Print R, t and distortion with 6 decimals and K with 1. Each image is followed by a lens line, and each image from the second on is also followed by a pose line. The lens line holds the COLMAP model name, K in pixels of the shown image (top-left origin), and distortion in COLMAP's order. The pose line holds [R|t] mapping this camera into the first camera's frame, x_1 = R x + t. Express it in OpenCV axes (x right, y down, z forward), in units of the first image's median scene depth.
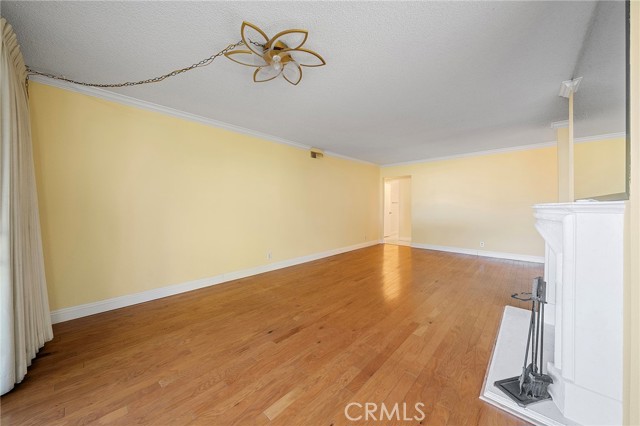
lens RADIAL K [[222.9, 0, 320.5], [0, 222.9, 210.9], [0, 0, 1]] dist [0.001961, 0.000080]
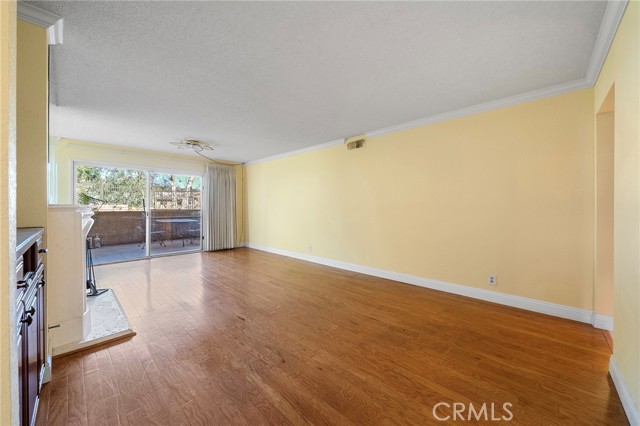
lens RADIAL K [[243.1, 0, 316.1], [0, 243.1, 208.3], [0, 0, 1]] dist [-0.013477, -0.000019]
pose [[-0.012277, 0.018986, -0.999744, 0.999114], [-0.019227, 0.999630, 0.019220, -0.030939], [0.999740, 0.019458, -0.011907, 0.988290]]
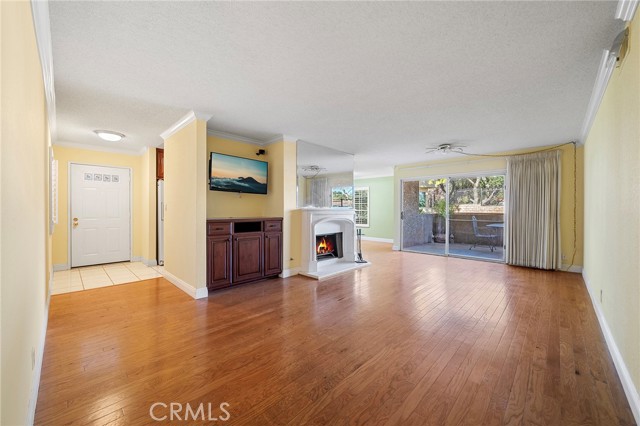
lens RADIAL K [[243.1, 0, 313.2], [0, 243.1, 211.5], [0, 0, 1]] dist [-0.013477, -0.000019]
pose [[-0.999570, 0.010652, 0.027328, 0.484571], [0.011304, 0.999652, 0.023834, -0.032970], [-0.027065, 0.024132, -0.999342, 1.530645]]
